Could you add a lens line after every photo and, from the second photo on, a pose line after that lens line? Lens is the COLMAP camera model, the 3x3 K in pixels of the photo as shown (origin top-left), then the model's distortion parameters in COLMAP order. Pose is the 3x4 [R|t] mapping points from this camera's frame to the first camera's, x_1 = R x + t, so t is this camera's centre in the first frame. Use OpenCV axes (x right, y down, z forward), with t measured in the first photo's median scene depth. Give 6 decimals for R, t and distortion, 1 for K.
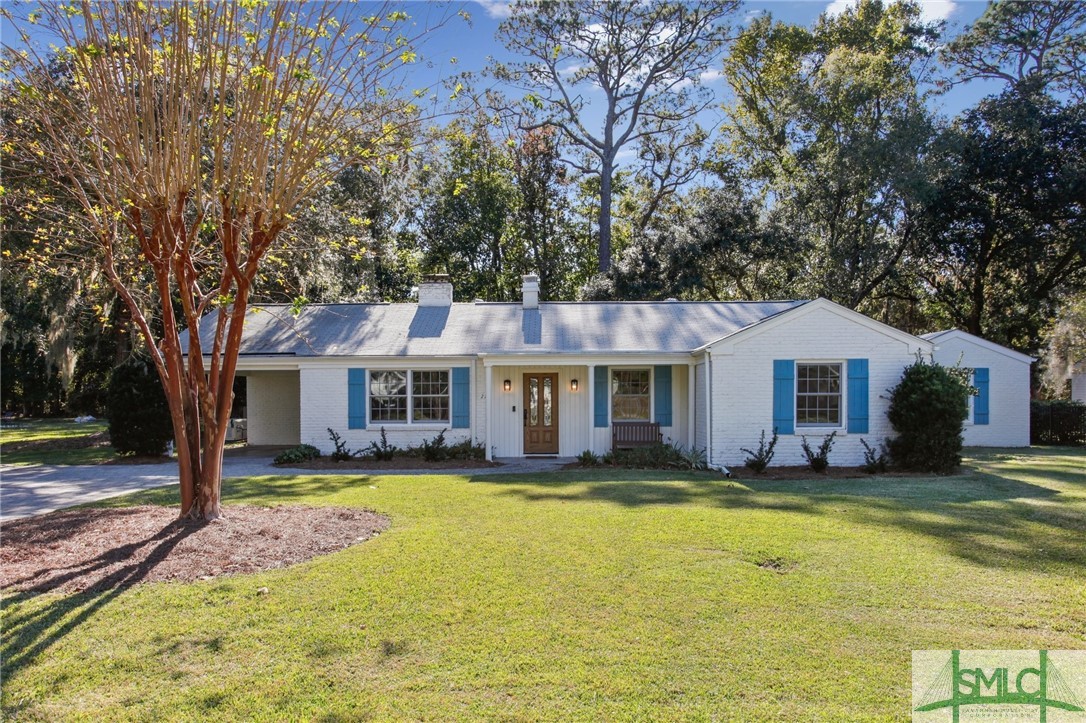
lens RADIAL K [[767.7, 0, 543.0], [0, 767.7, 361.5], [0, 0, 1]] dist [-0.119716, 0.000280]
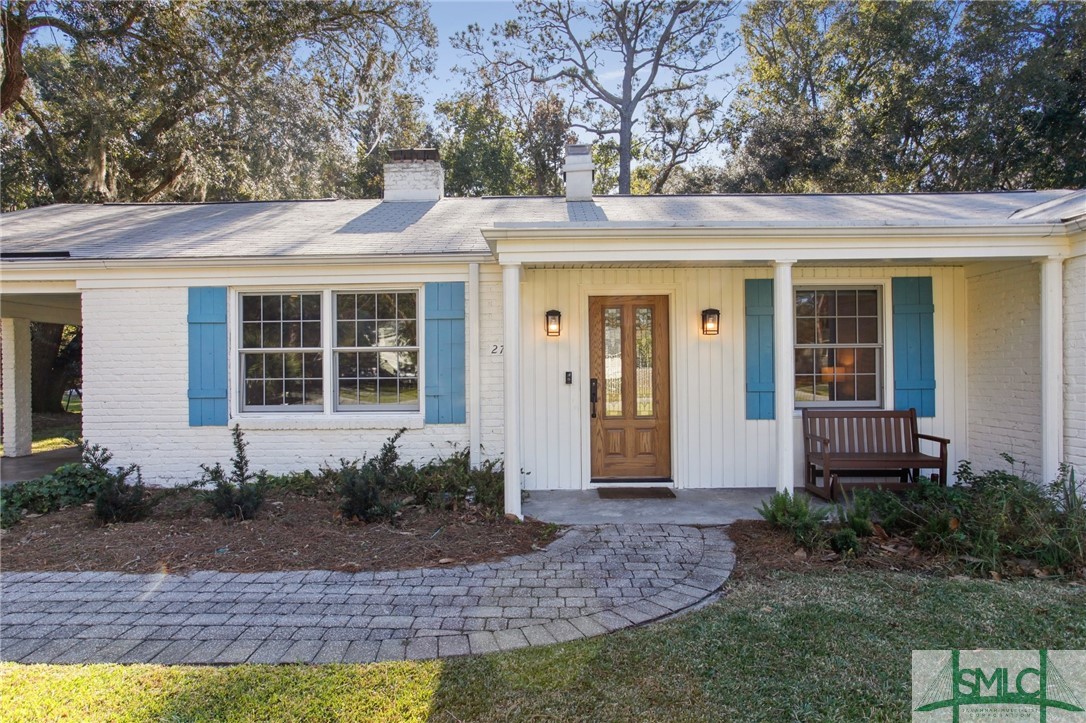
lens RADIAL K [[535.9, 0, 537.1], [0, 535.9, 353.0], [0, 0, 1]] dist [-0.021757, -0.000169]
pose [[0.999991, -0.002679, 0.003435, -0.056408], [0.002647, 0.999955, 0.009083, 0.044645], [-0.003459, -0.009074, 0.999953, 0.694074]]
